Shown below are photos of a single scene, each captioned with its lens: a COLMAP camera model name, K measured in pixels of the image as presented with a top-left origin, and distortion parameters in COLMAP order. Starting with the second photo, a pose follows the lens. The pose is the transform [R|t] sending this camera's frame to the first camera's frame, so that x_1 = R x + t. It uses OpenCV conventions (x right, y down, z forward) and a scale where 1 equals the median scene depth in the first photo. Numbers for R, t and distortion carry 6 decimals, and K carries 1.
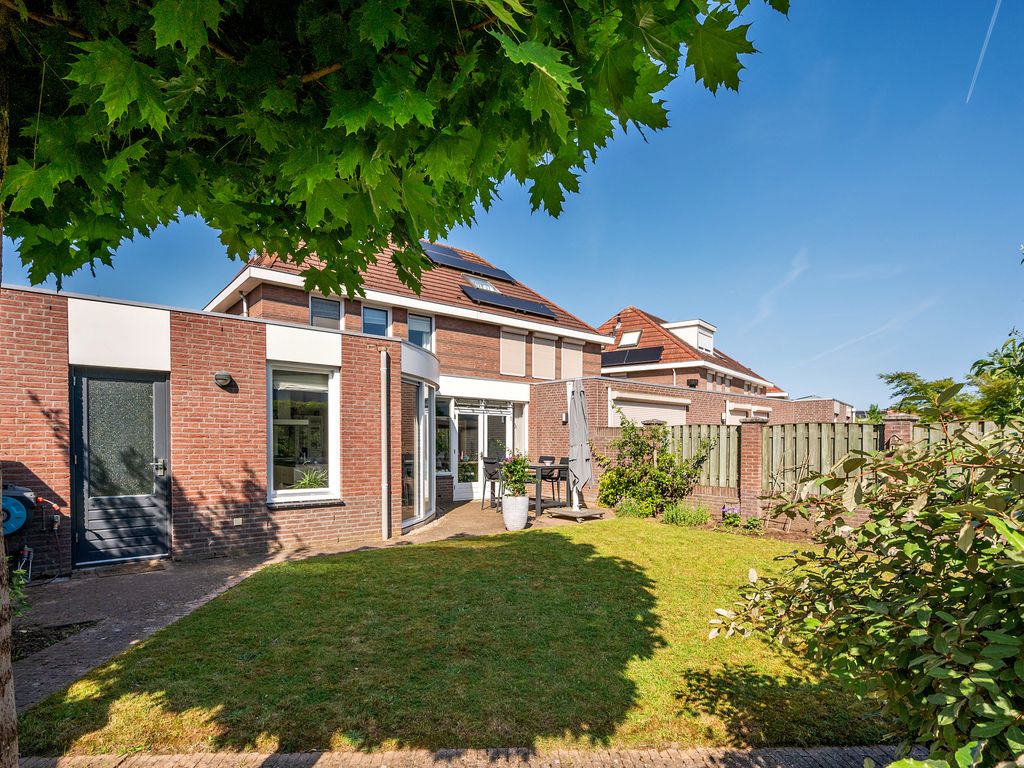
lens RADIAL K [[520.4, 0, 511.9], [0, 520.4, 438.2], [0, 0, 1]] dist [-0.004131, -0.001057]
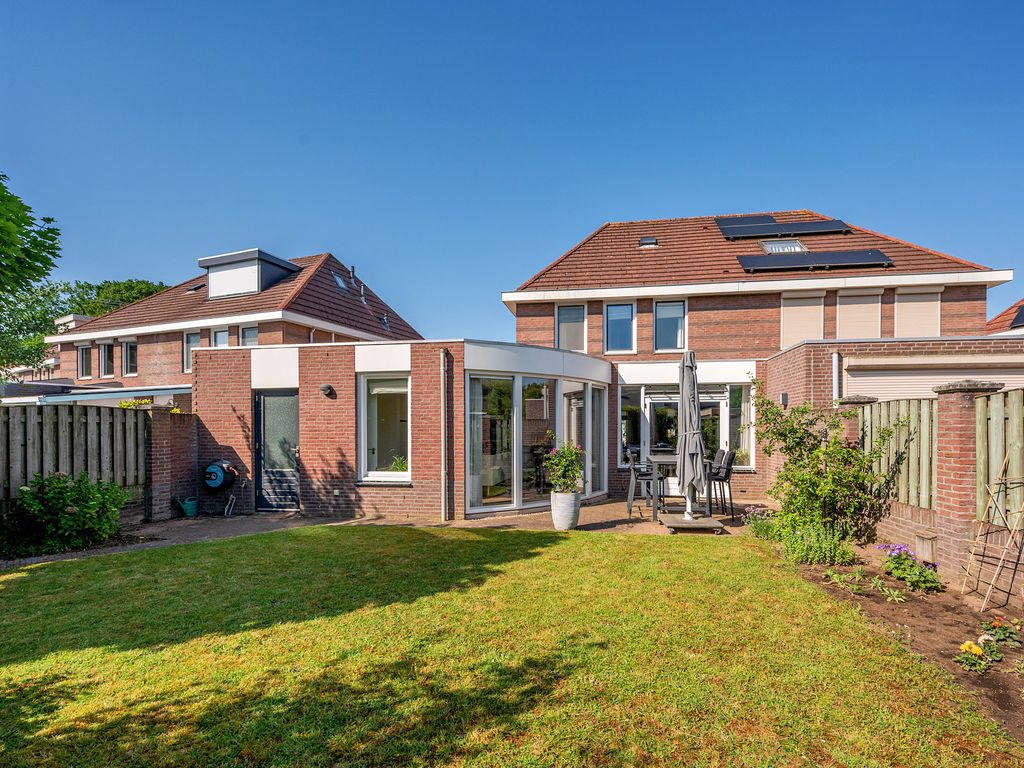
lens RADIAL K [[486.5, 0, 512.6], [0, 486.5, 430.8], [0, 0, 1]] dist [-0.016656, -0.000136]
pose [[0.672625, -0.013268, -0.739864, 0.654049], [0.012102, 0.999903, -0.006929, 0.010958], [0.739884, -0.004293, 0.672721, 0.422892]]
